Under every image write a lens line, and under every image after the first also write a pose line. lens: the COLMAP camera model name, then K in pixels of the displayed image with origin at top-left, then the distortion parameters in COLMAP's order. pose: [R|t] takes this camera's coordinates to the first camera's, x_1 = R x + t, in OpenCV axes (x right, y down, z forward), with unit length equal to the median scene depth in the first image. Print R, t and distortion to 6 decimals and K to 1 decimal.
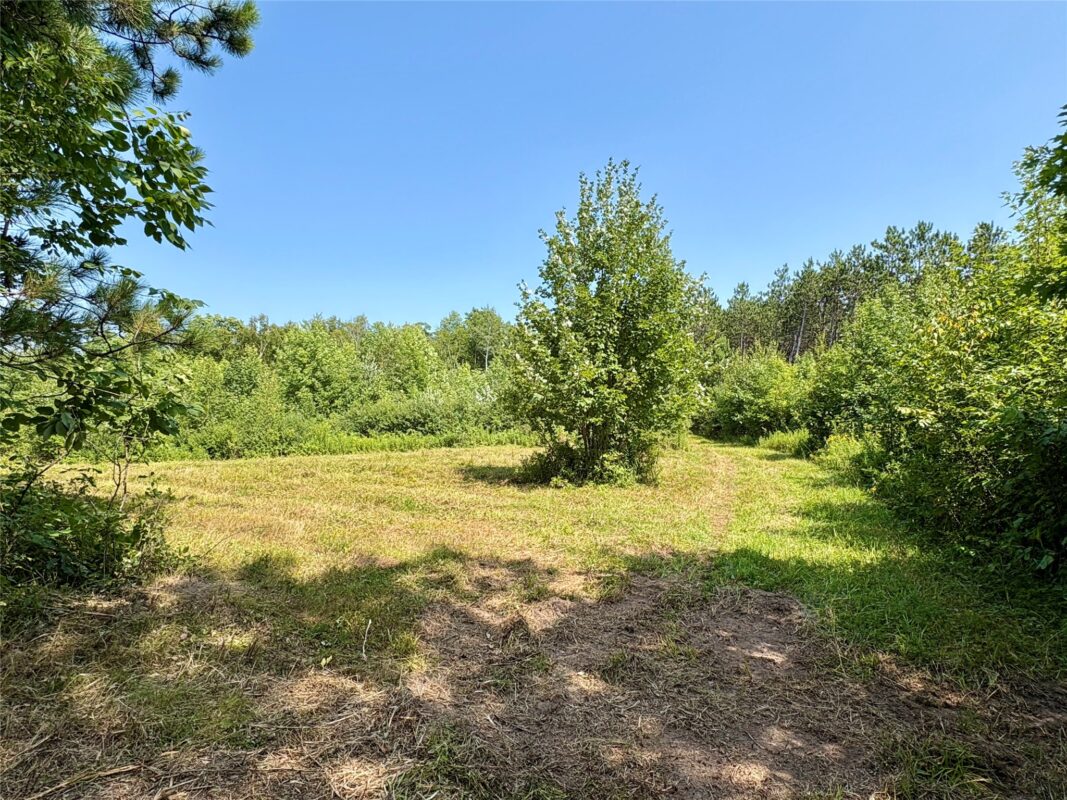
lens RADIAL K [[564.8, 0, 536.8], [0, 564.8, 396.1], [0, 0, 1]] dist [-0.003427, -0.000131]
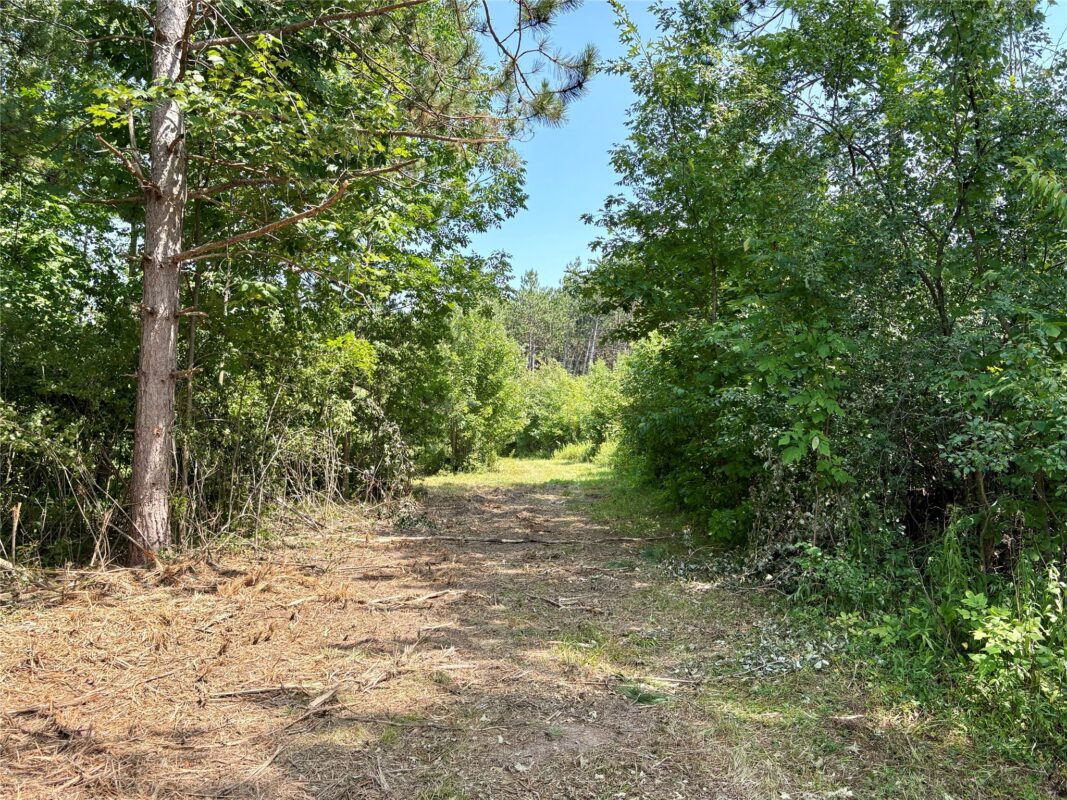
lens RADIAL K [[932.9, 0, 533.6], [0, 932.9, 401.1], [0, 0, 1]] dist [0.000273, 0.000002]
pose [[0.936260, -0.014548, 0.351007, -0.377432], [0.015989, 0.999871, -0.001208, -0.027677], [-0.350944, 0.006743, 0.936372, -0.926434]]
